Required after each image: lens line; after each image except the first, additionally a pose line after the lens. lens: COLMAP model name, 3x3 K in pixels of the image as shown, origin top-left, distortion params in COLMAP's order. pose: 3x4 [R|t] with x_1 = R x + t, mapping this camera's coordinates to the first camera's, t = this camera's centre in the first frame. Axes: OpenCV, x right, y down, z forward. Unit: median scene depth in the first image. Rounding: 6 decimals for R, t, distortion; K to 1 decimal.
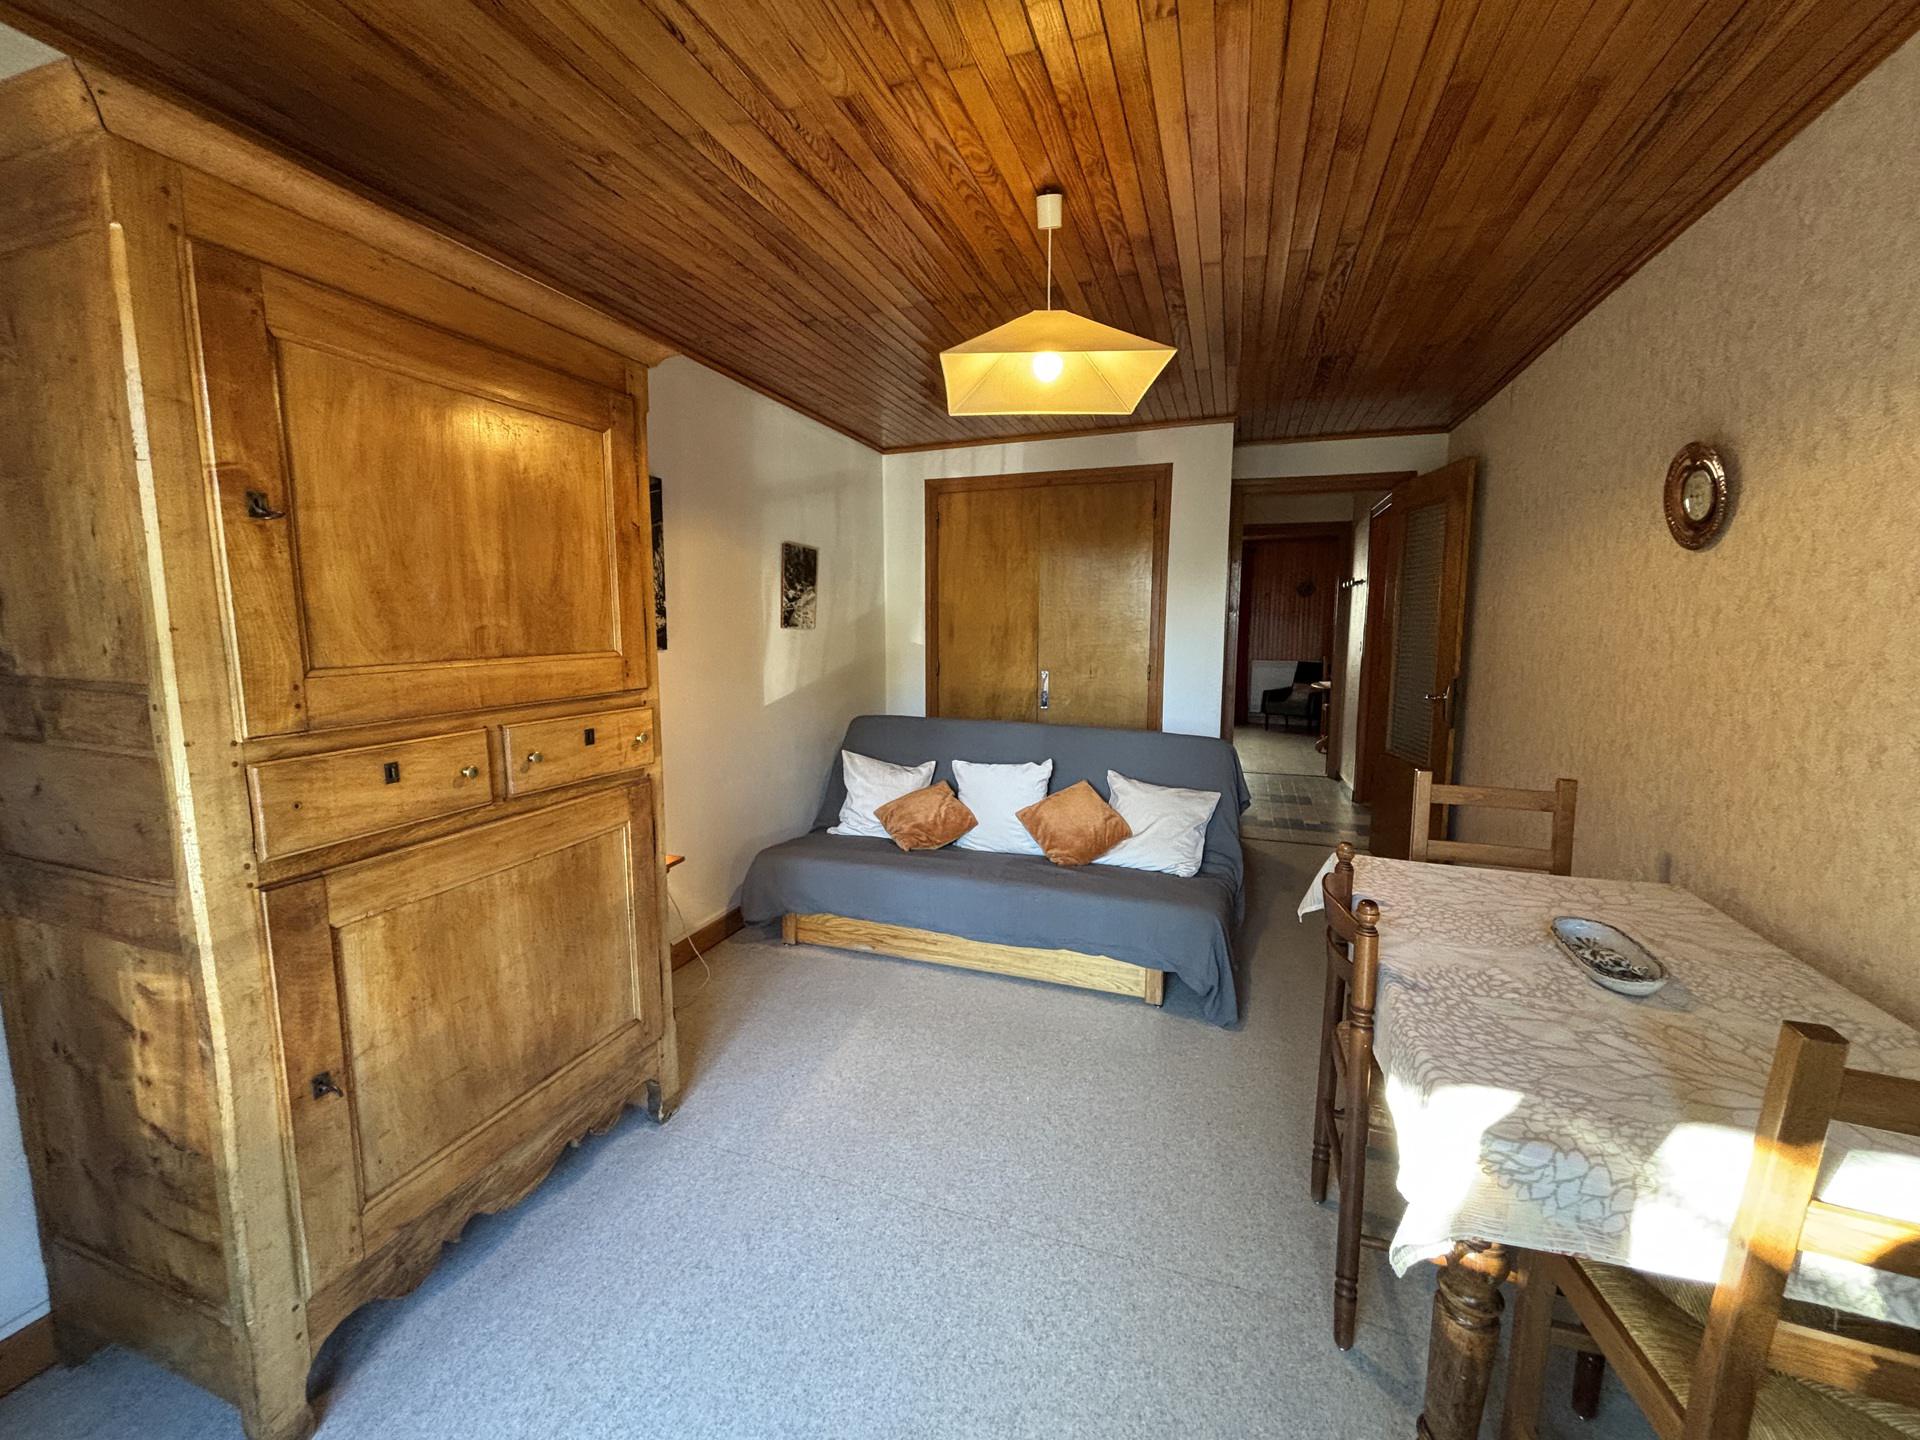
lens RADIAL K [[780.0, 0, 959.2], [0, 780.0, 714.7], [0, 0, 1]] dist [-0.001480, 0.000102]
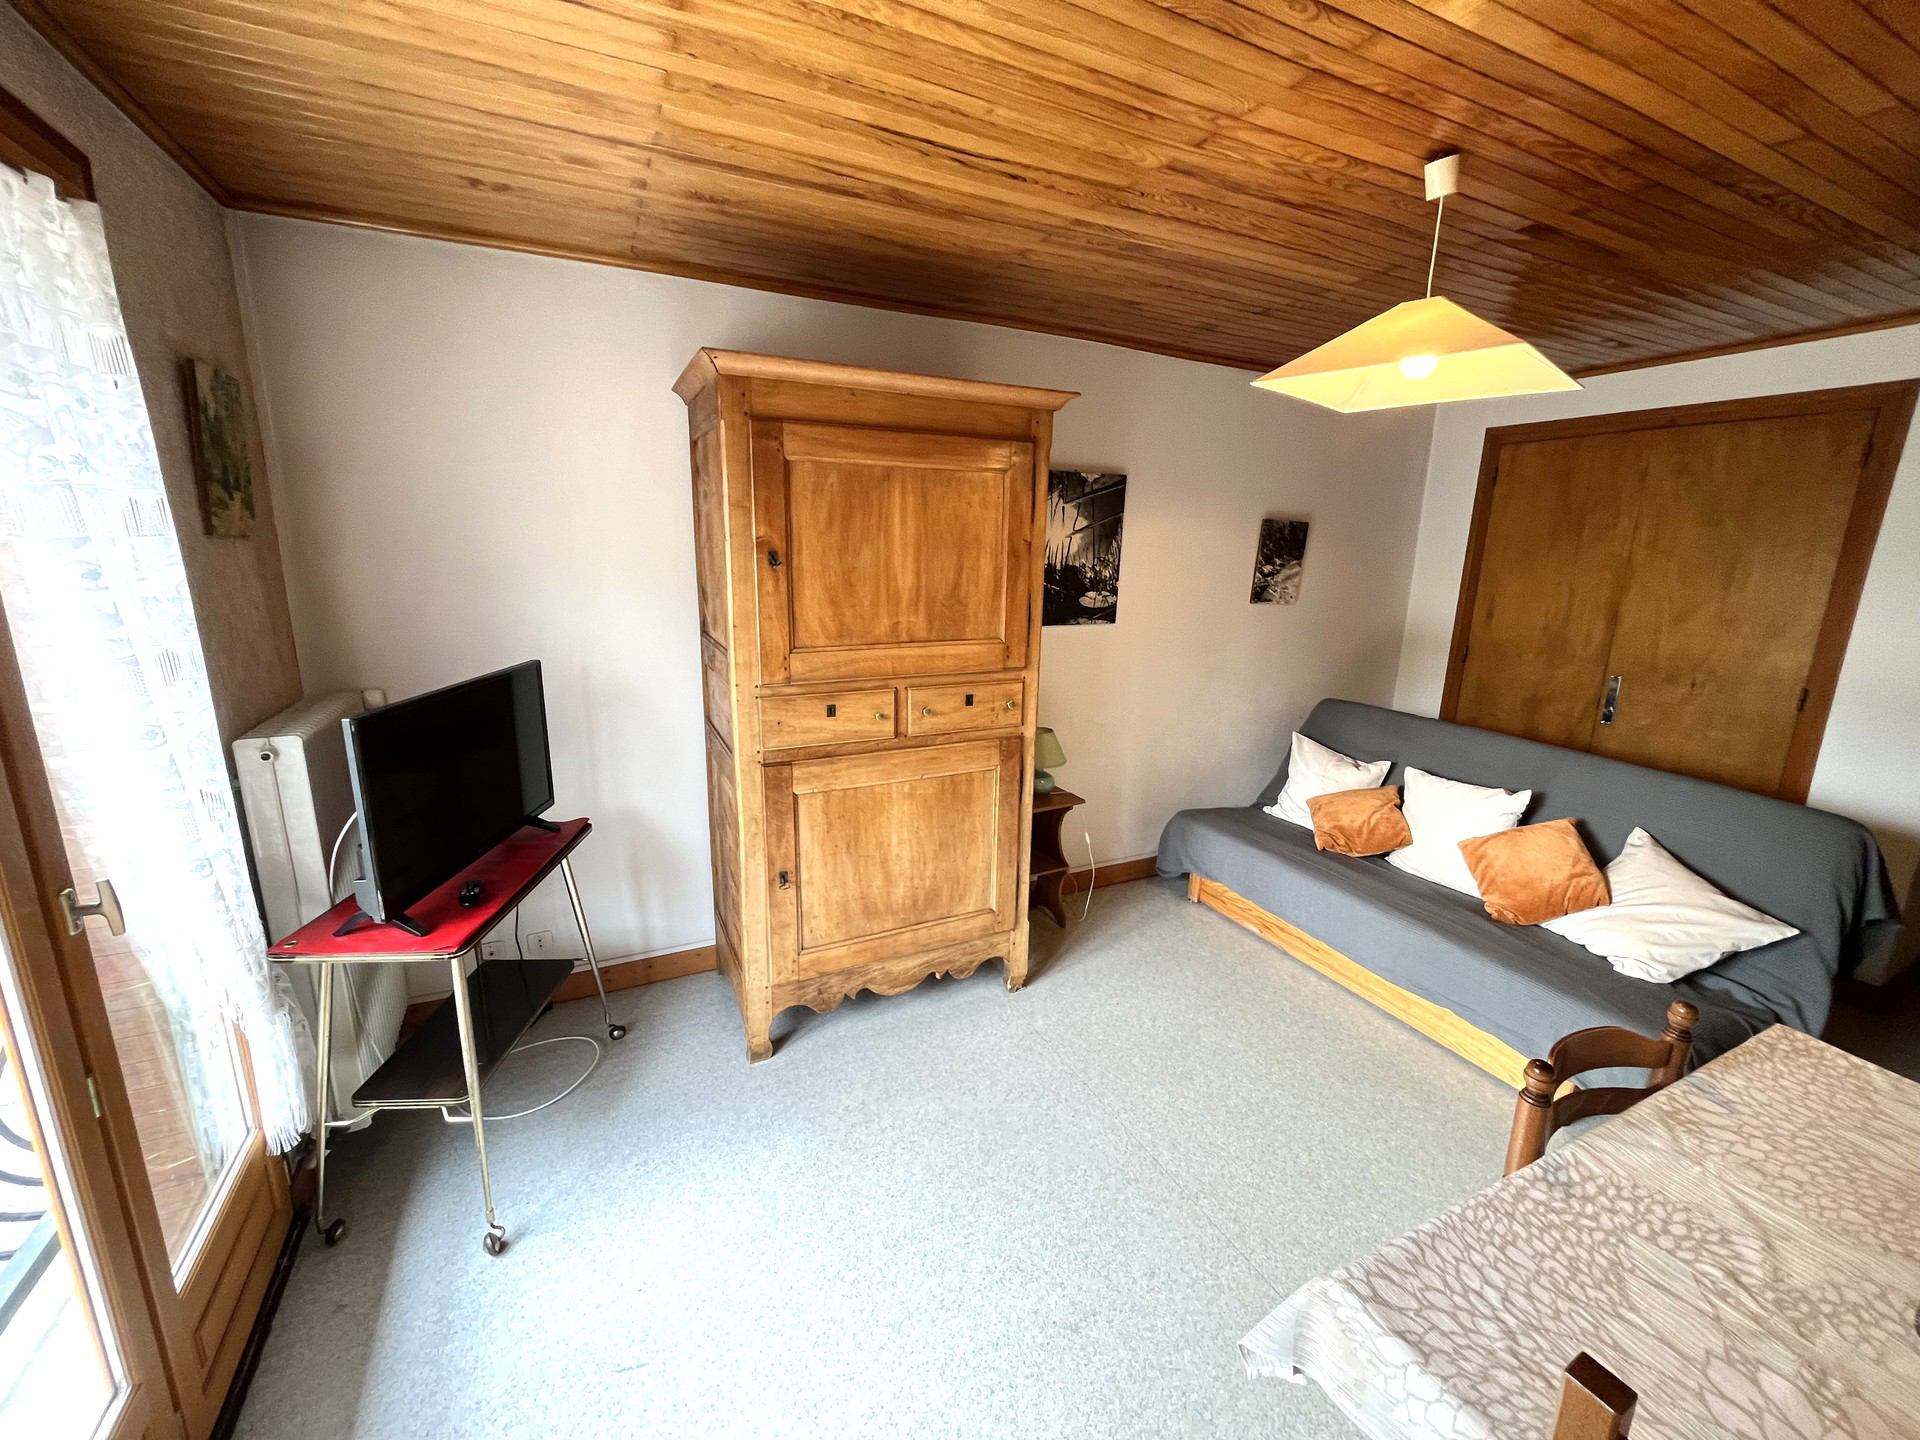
lens RADIAL K [[767.2, 0, 935.7], [0, 767.2, 715.4], [0, 0, 1]] dist [0.002423, 0.000154]
pose [[0.704291, 0.166832, -0.690030, 0.464681], [-0.105536, 0.985799, 0.130624, -0.128024], [0.702023, -0.019174, 0.711896, -0.008586]]
